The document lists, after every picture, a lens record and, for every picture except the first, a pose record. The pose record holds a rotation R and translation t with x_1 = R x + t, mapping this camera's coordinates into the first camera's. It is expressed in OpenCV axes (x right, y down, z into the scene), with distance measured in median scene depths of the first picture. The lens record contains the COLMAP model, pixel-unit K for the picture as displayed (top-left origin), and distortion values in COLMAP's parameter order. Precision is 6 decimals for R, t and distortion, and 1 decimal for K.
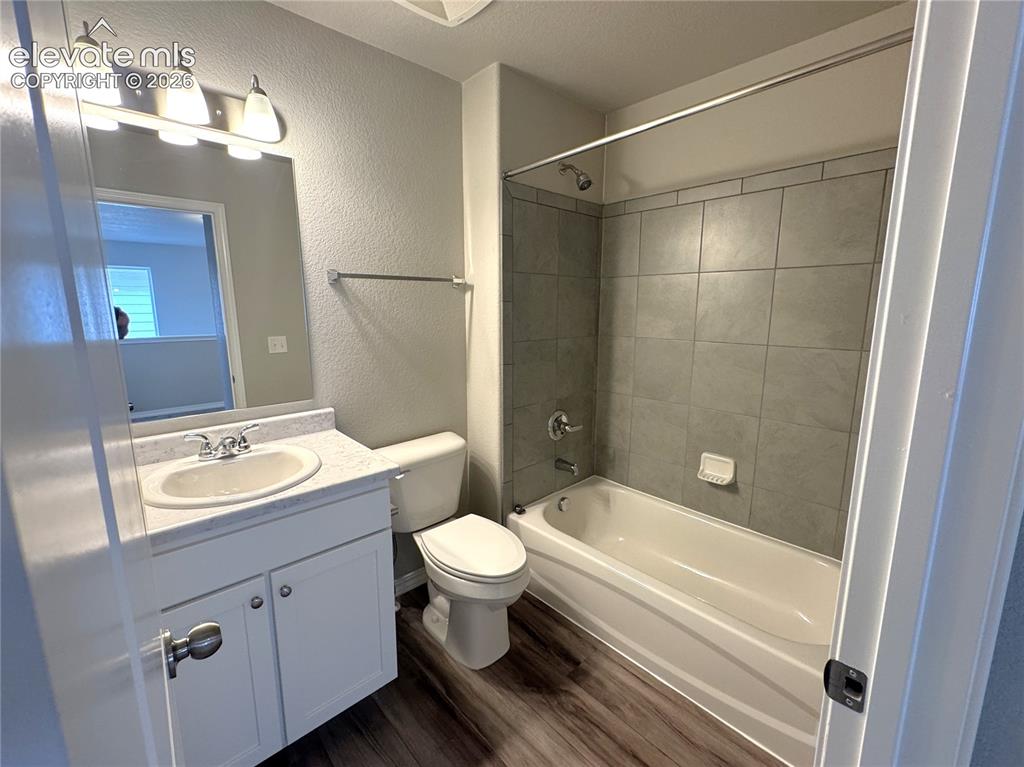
lens RADIAL K [[436.3, 0, 511.2], [0, 436.3, 382.4], [0, 0, 1]] dist [-0.002376, 0.000579]
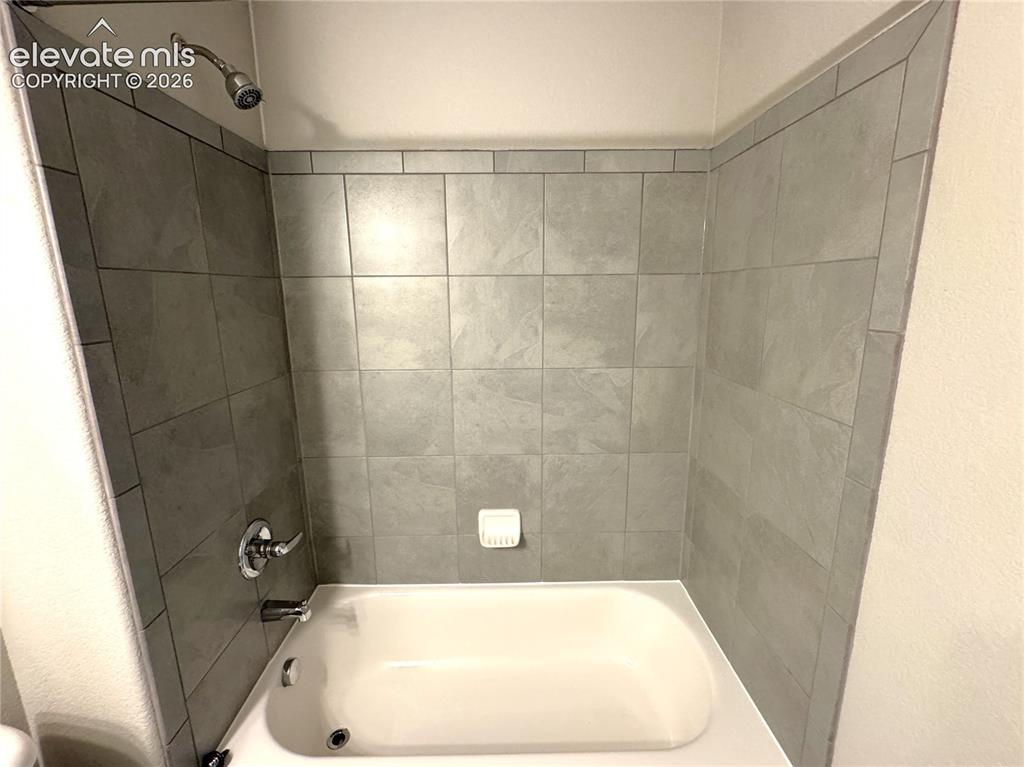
lens RADIAL K [[436.3, 0, 511.2], [0, 436.3, 382.4], [0, 0, 1]] dist [-0.002376, 0.000579]
pose [[0.666220, -0.160903, 0.728190, -0.047735], [0.137929, 0.986186, 0.091720, -0.125350], [-0.732889, 0.039333, 0.679210, 0.425509]]
